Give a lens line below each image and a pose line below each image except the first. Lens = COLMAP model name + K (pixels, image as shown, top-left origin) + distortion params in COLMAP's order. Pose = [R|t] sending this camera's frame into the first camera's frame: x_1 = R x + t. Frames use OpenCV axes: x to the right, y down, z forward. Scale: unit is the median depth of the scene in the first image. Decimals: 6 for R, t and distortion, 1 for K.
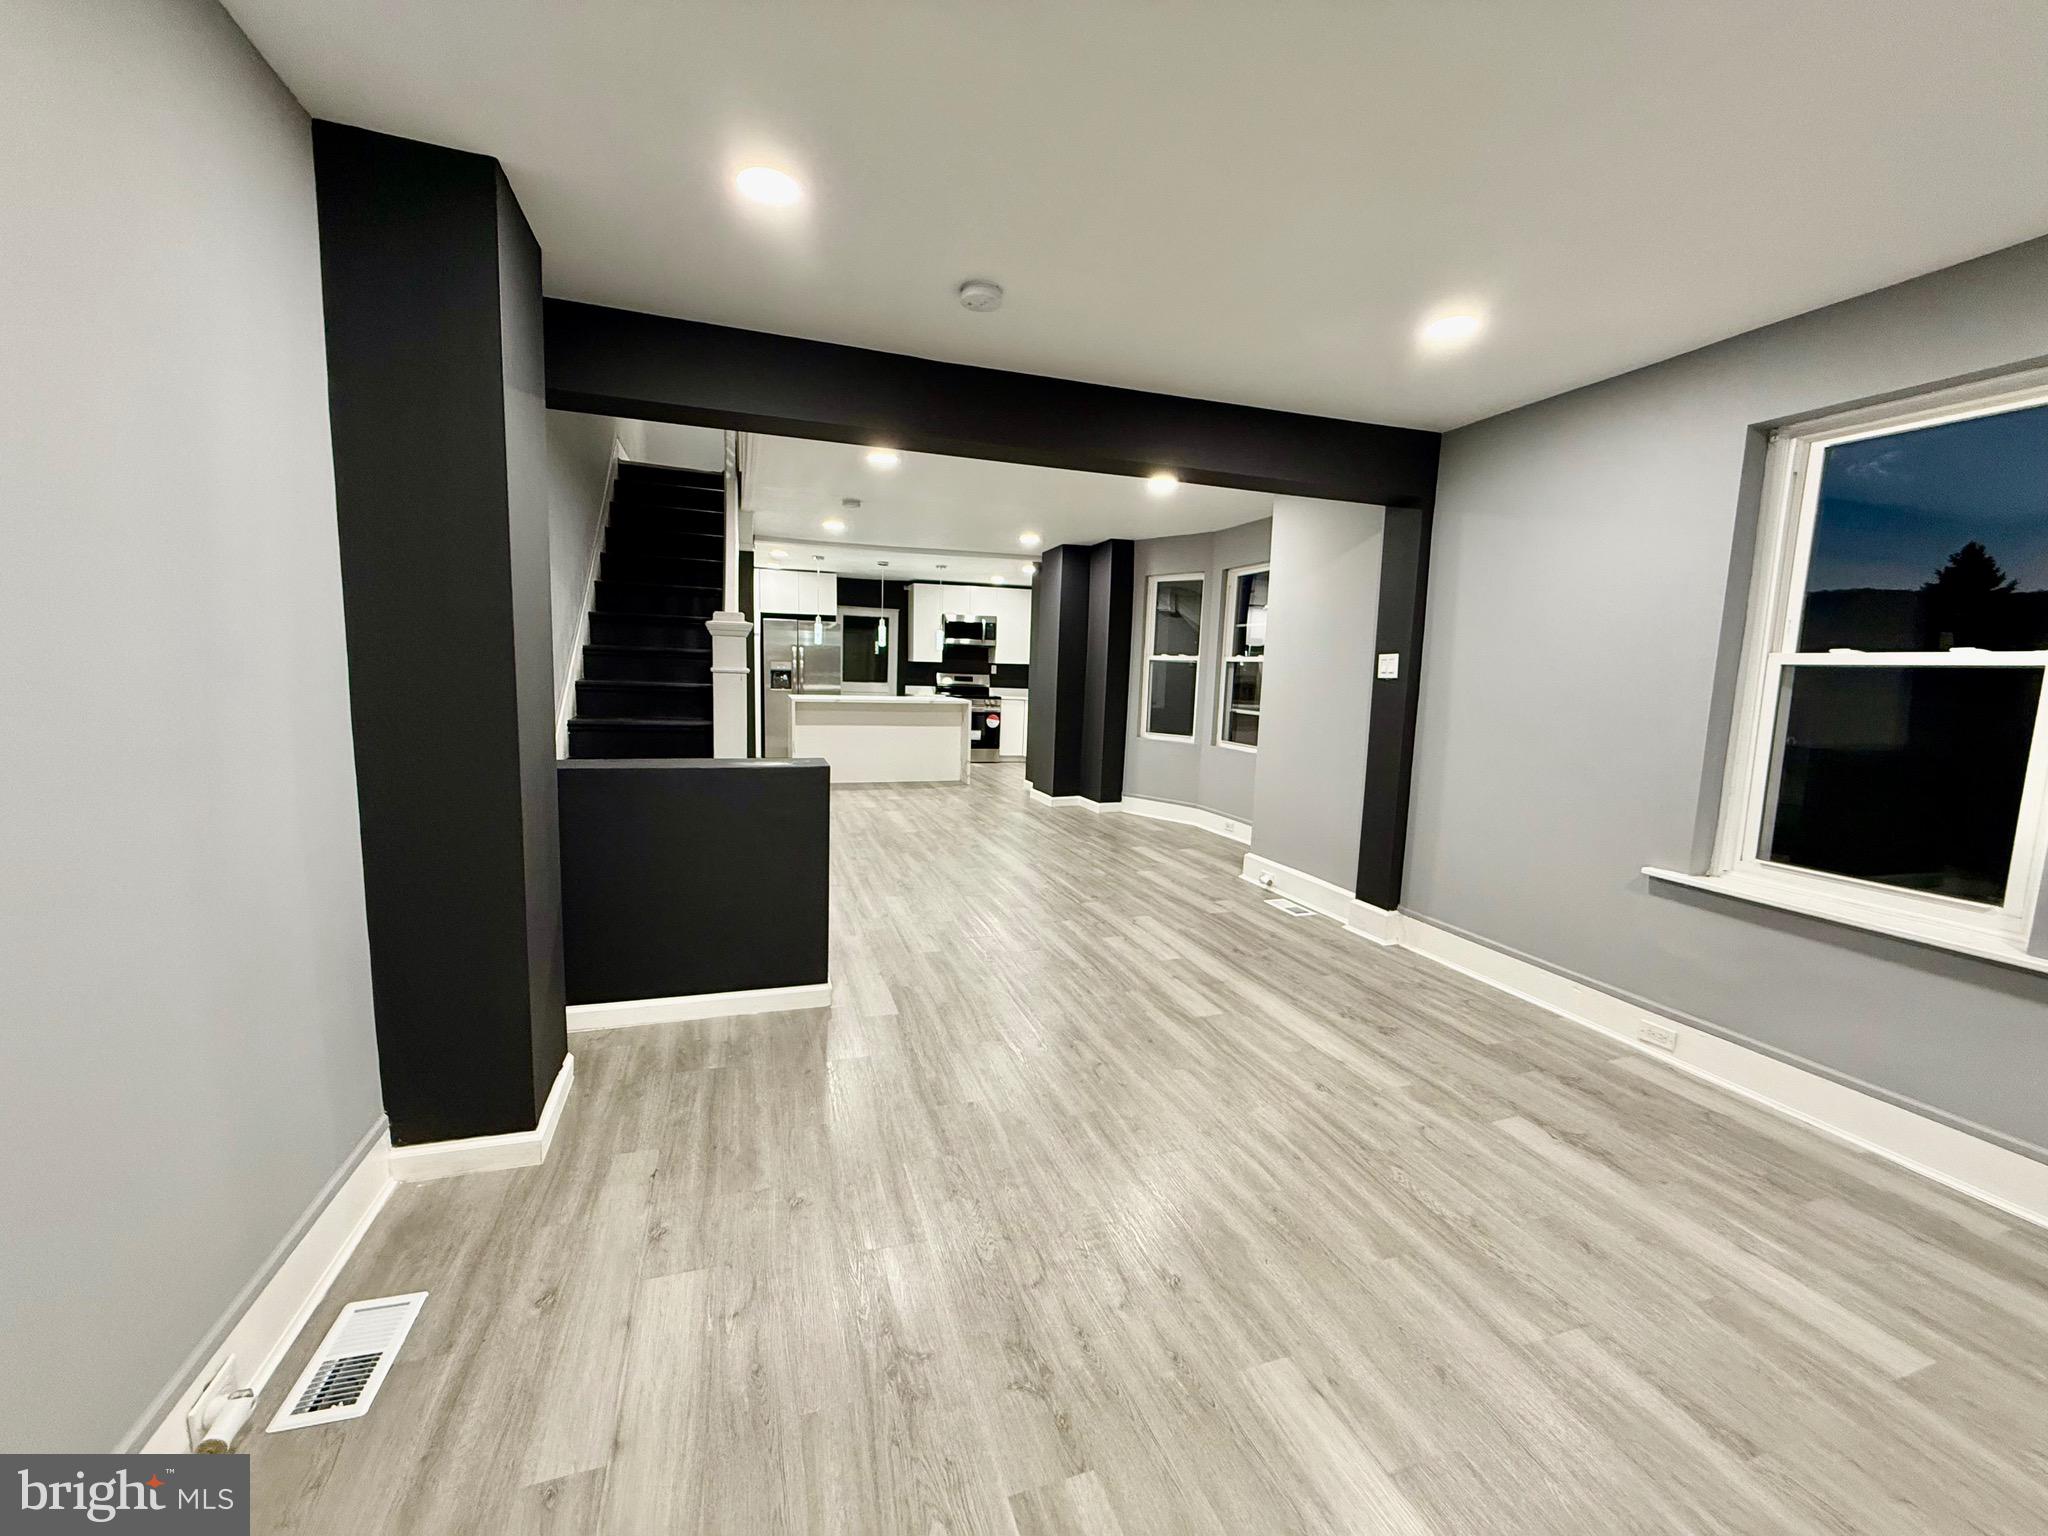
lens RADIAL K [[814.1, 0, 1018.7], [0, 814.1, 765.7], [0, 0, 1]] dist [0.000733, 0.000007]
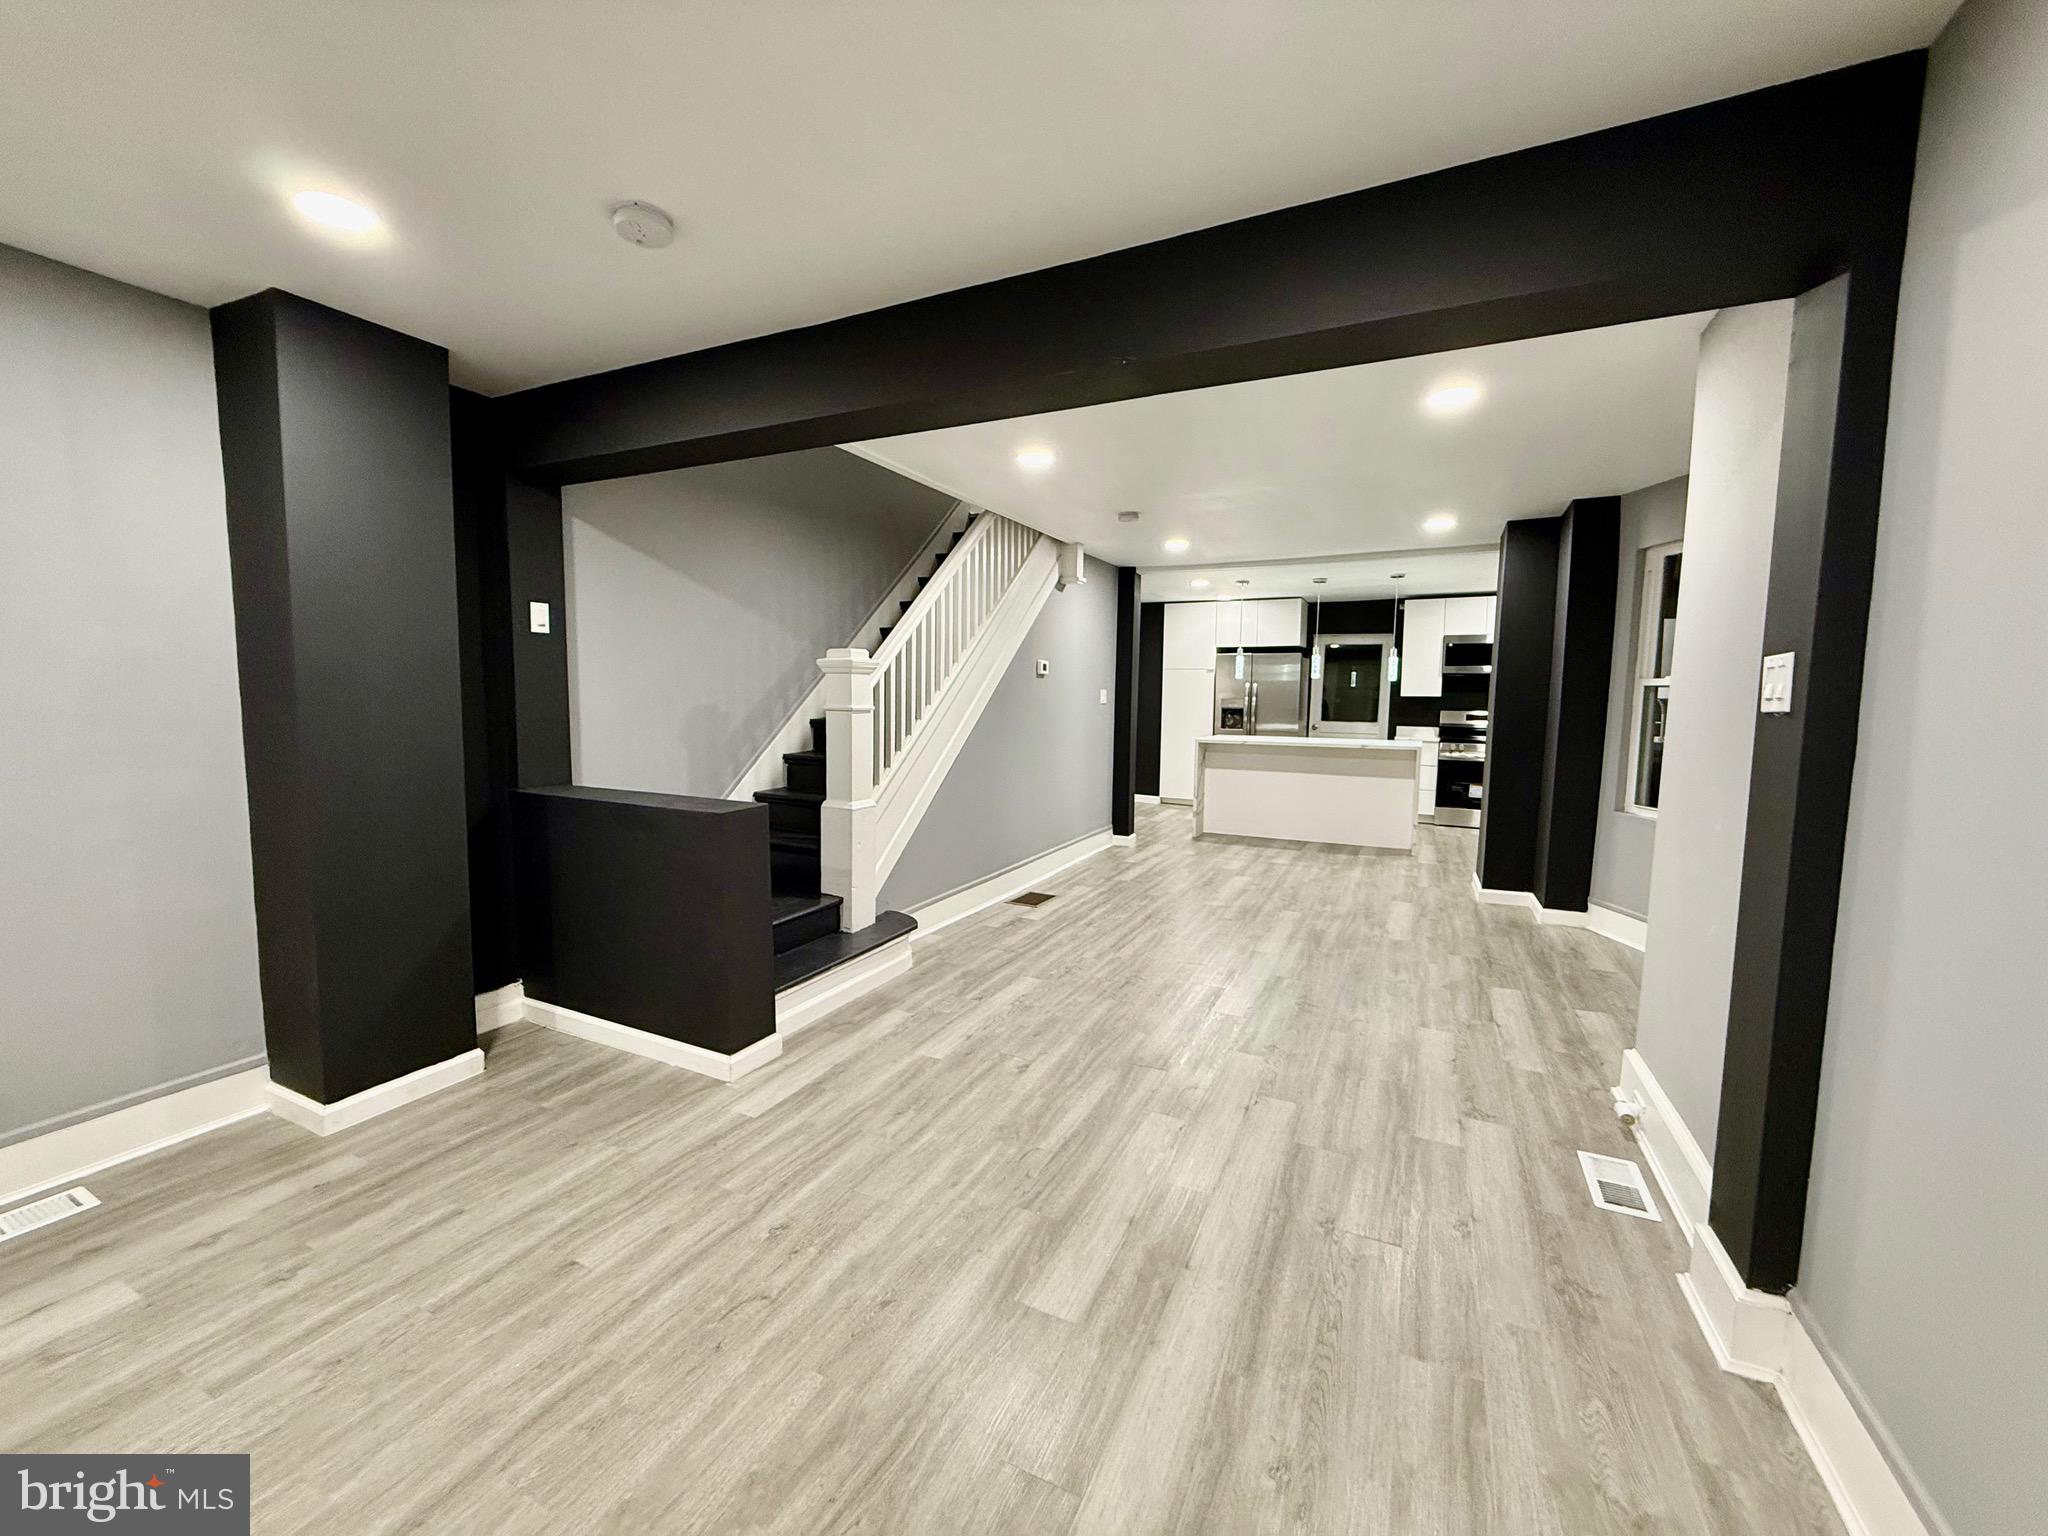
lens RADIAL K [[814.1, 0, 1017.8], [0, 814.1, 765.3], [0, 0, 1]] dist [0.000733, 0.000007]
pose [[0.708791, 0.041384, -0.704203, 0.373244], [-0.075671, 0.996978, -0.017575, -0.035813], [0.701348, 0.065744, 0.709781, 0.351468]]
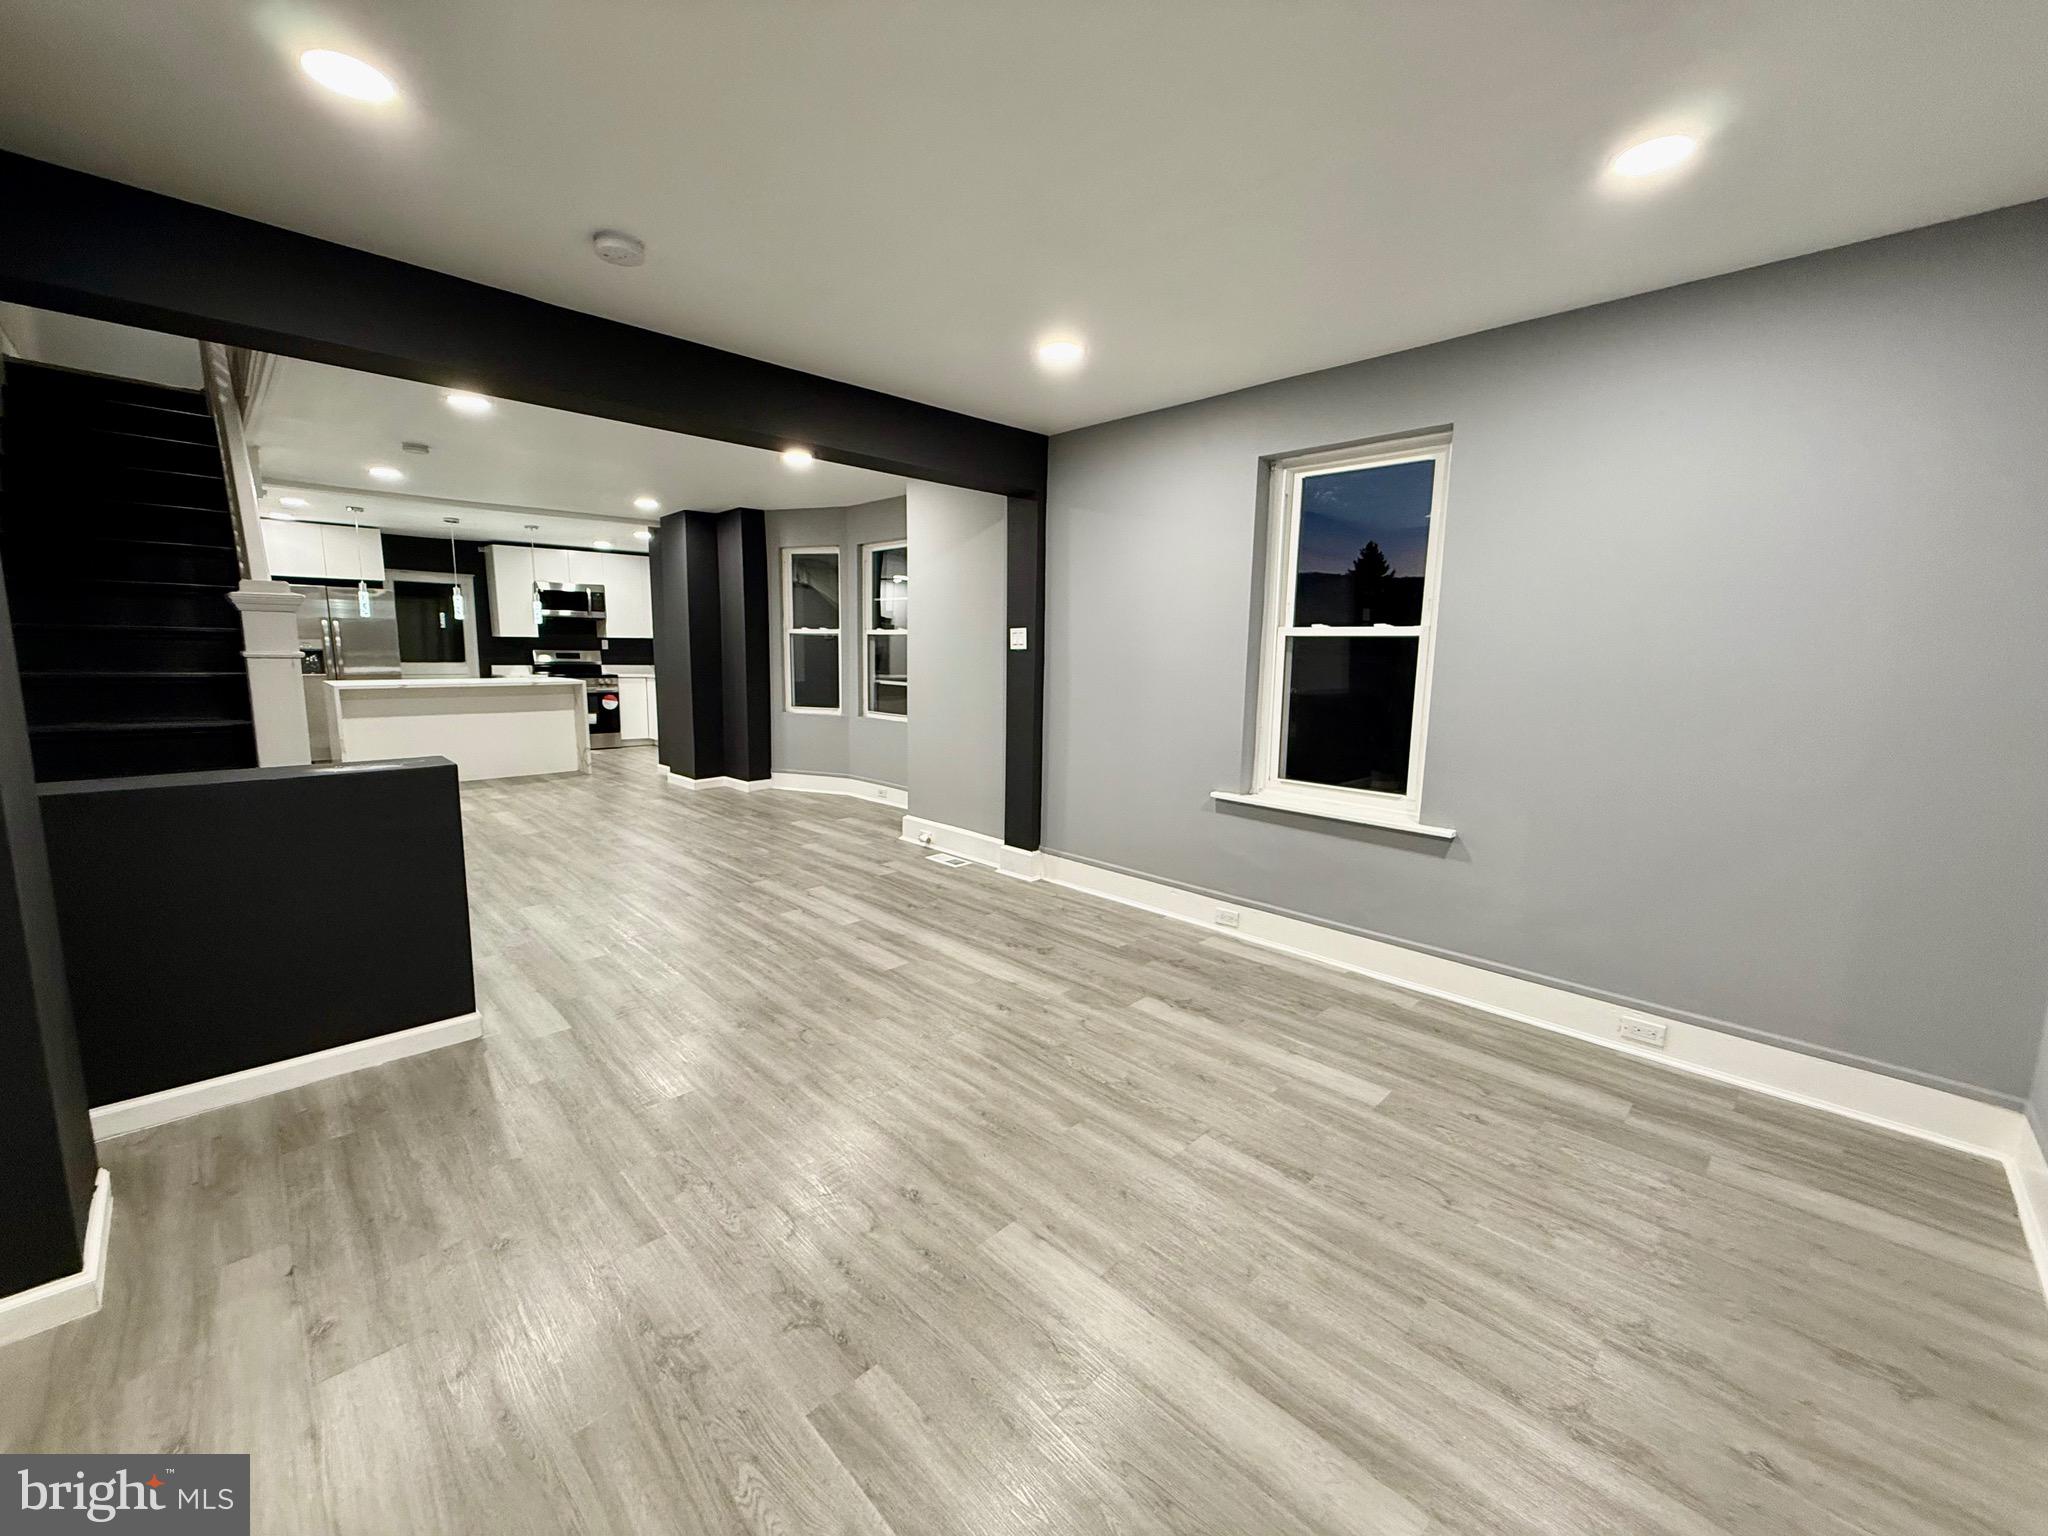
lens RADIAL K [[814.1, 0, 1018.3], [0, 814.1, 766.2], [0, 0, 1]] dist [0.000733, 0.000007]
pose [[0.899168, -0.080063, 0.430218, -0.040389], [0.064305, 0.996623, 0.051070, -0.002193], [-0.432854, -0.018255, 0.901279, -0.023832]]
